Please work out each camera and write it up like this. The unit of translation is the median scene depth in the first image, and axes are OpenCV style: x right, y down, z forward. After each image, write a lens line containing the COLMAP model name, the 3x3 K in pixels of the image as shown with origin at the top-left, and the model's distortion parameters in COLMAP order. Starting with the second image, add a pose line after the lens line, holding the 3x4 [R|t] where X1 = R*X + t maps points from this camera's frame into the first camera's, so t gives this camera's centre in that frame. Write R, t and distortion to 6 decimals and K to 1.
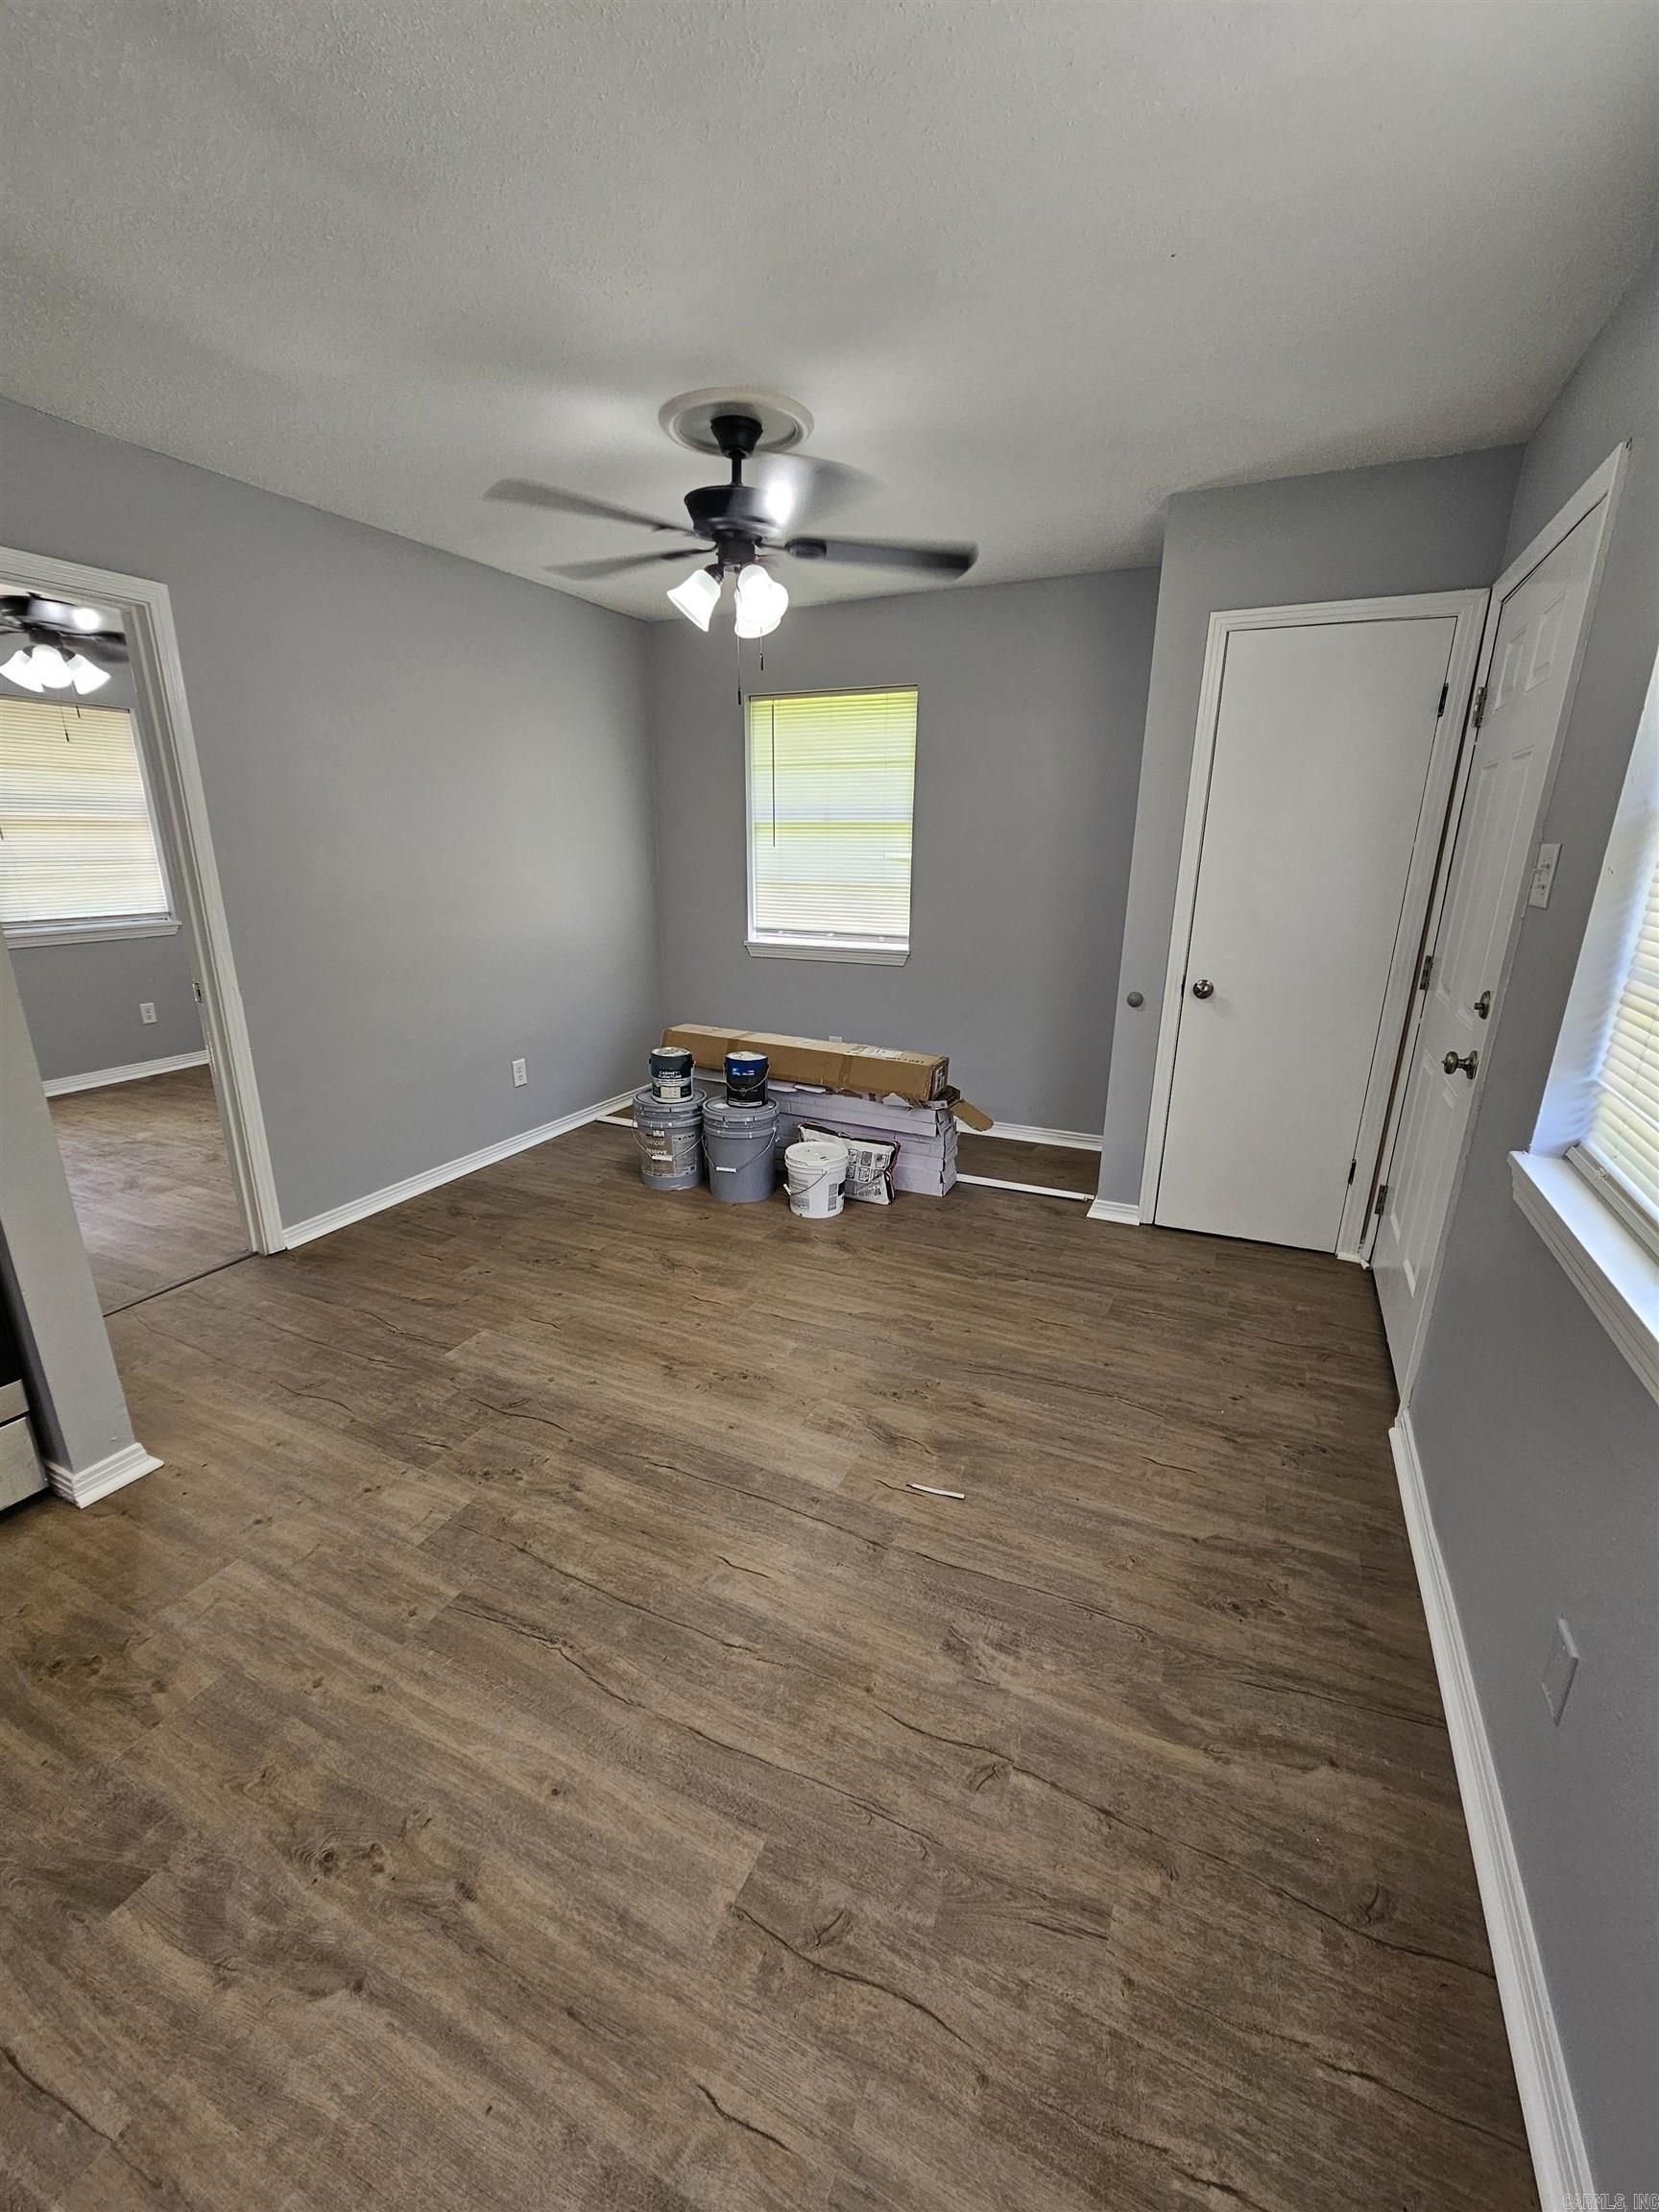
lens RADIAL K [[900.3, 0, 829.6], [0, 900.3, 1111.3], [0, 0, 1]] dist [-0.002443, 0.000456]
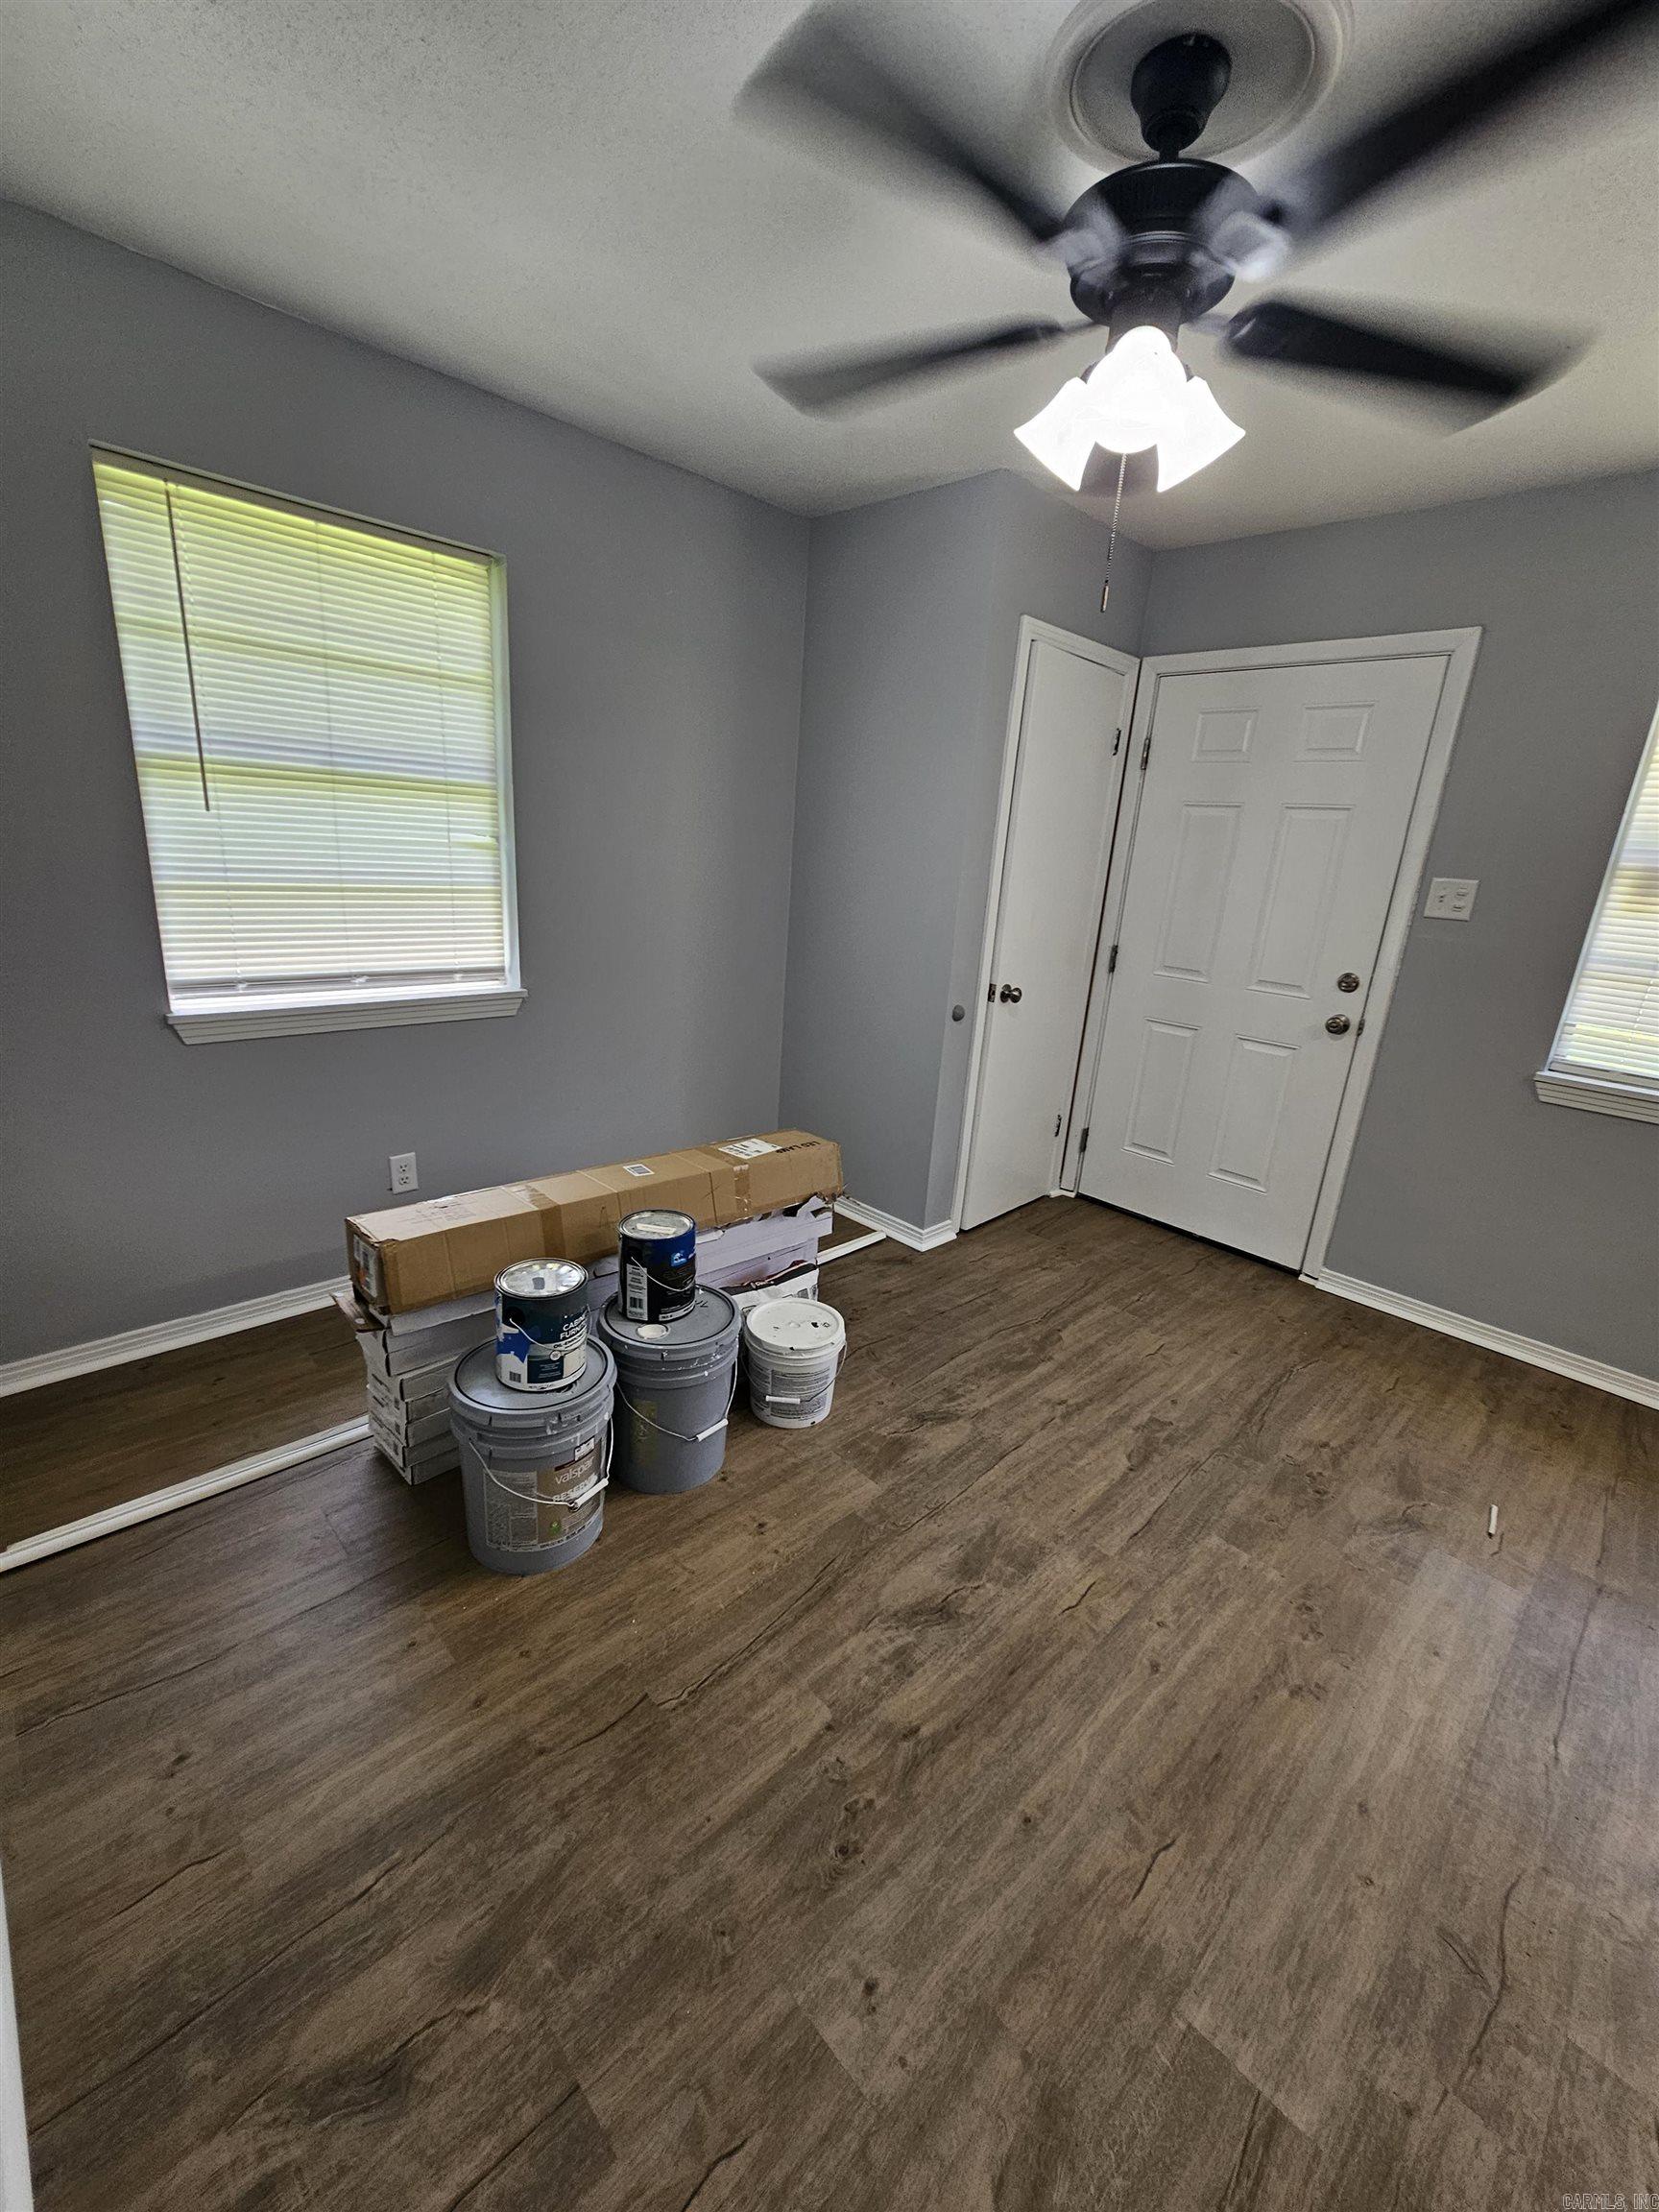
lens RADIAL K [[906.6, 0, 828.3], [0, 906.6, 1114.7], [0, 0, 1]] dist [0.000867, 0.000685]
pose [[0.350040, -0.253958, 0.901652, -0.612782], [0.211565, 0.959111, 0.188008, -0.237223], [-0.912531, 0.124948, 0.389456, 0.793333]]
